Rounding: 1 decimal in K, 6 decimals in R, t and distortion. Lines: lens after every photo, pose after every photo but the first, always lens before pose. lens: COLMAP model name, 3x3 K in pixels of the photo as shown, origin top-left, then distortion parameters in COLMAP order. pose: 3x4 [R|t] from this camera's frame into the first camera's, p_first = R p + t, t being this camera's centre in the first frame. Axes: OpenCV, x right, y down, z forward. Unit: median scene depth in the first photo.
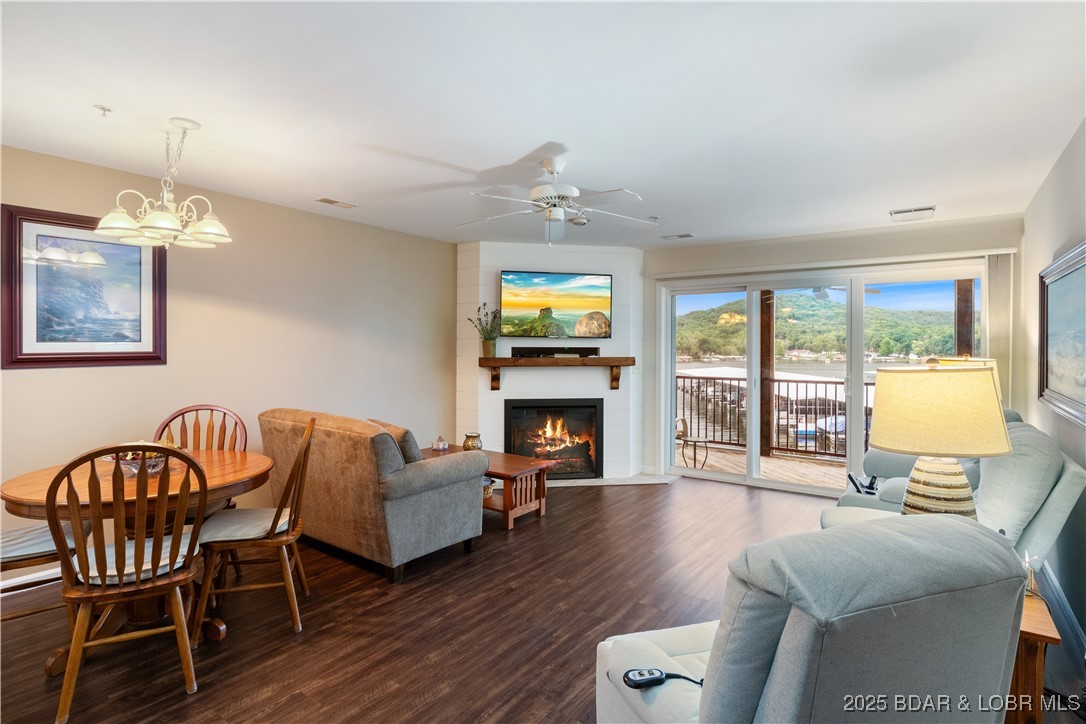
lens RADIAL K [[546.2, 0, 544.4], [0, 546.2, 345.3], [0, 0, 1]] dist [-0.005975, -0.000335]
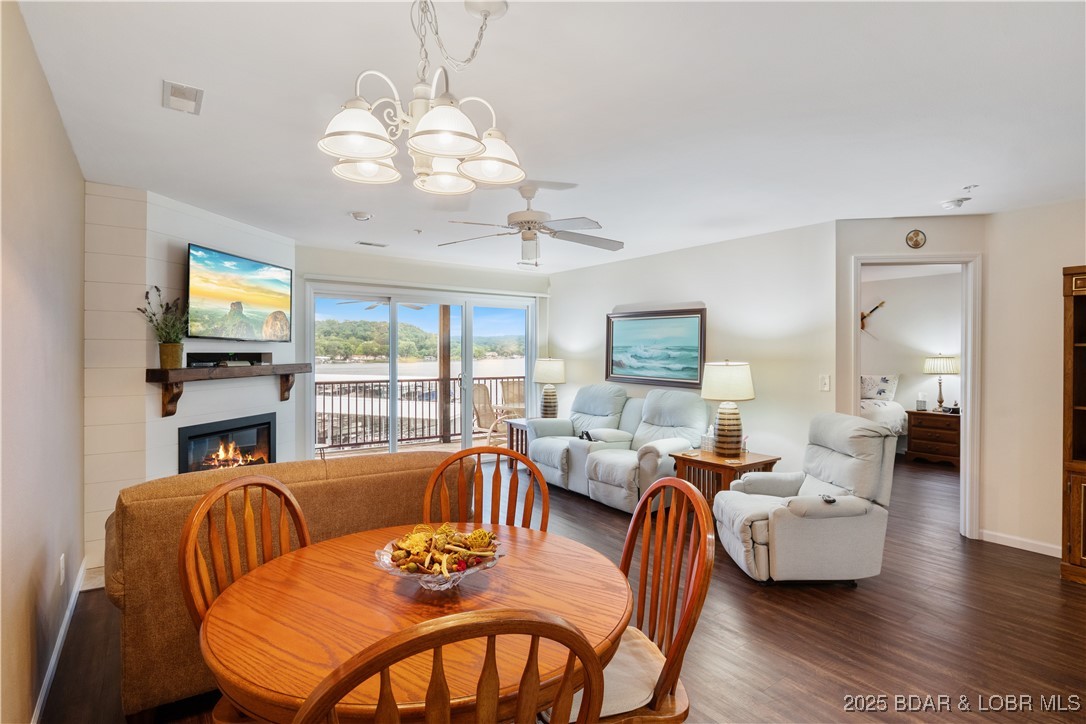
lens RADIAL K [[546.2, 0, 546.4], [0, 546.2, 350.6], [0, 0, 1]] dist [-0.005975, -0.000335]
pose [[0.316519, -0.000426, 0.948586, -0.585438], [-0.006777, 0.999973, 0.002710, -0.004783], [-0.948562, -0.007286, 0.316508, 0.342055]]
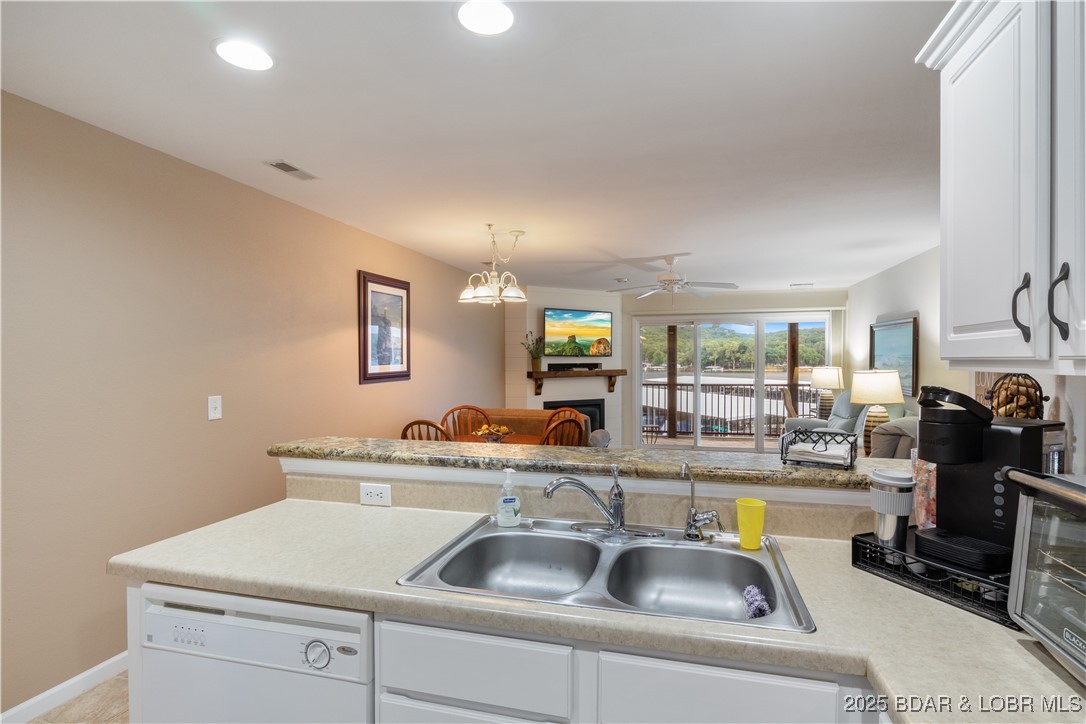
lens RADIAL K [[546.2, 0, 545.6], [0, 546.2, 368.1], [0, 0, 1]] dist [-0.005975, -0.000335]
pose [[0.935640, -0.015111, 0.352633, -0.554236], [0.008752, 0.999769, 0.019618, -0.012450], [-0.352848, -0.015269, 0.935556, -0.283913]]
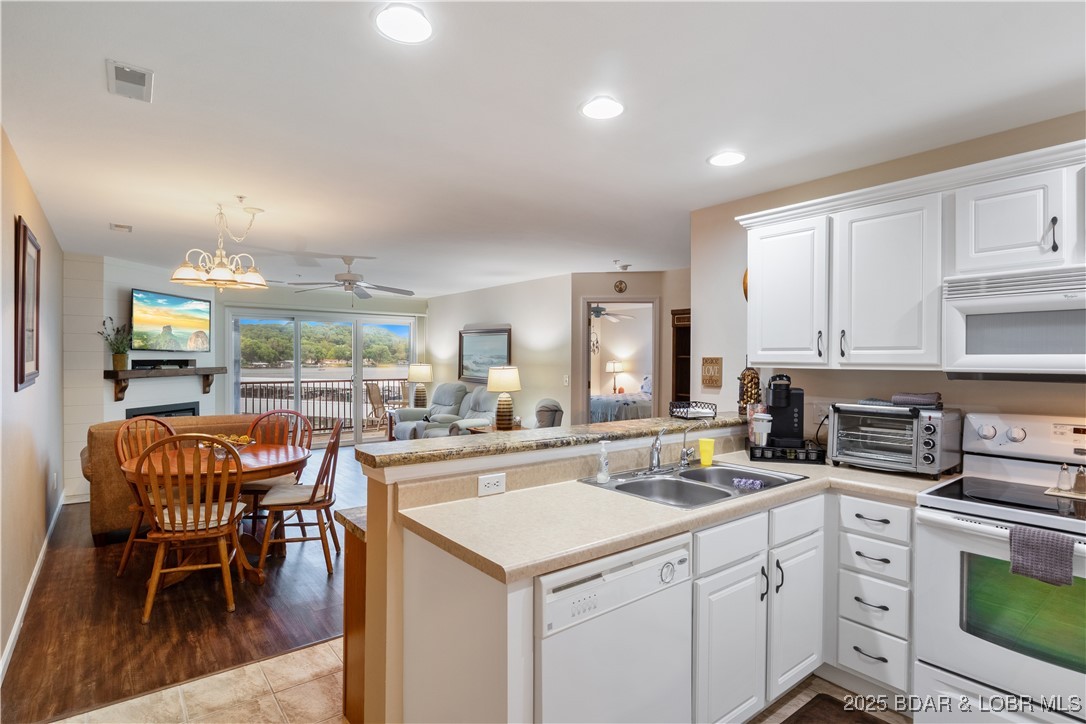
lens RADIAL K [[546.2, 0, 546.8], [0, 546.2, 359.8], [0, 0, 1]] dist [-0.005975, -0.000335]
pose [[0.273519, -0.007990, 0.961834, -0.869889], [-0.009367, 0.999896, 0.010970, -0.016446], [-0.961821, -0.012010, 0.273415, -0.071034]]
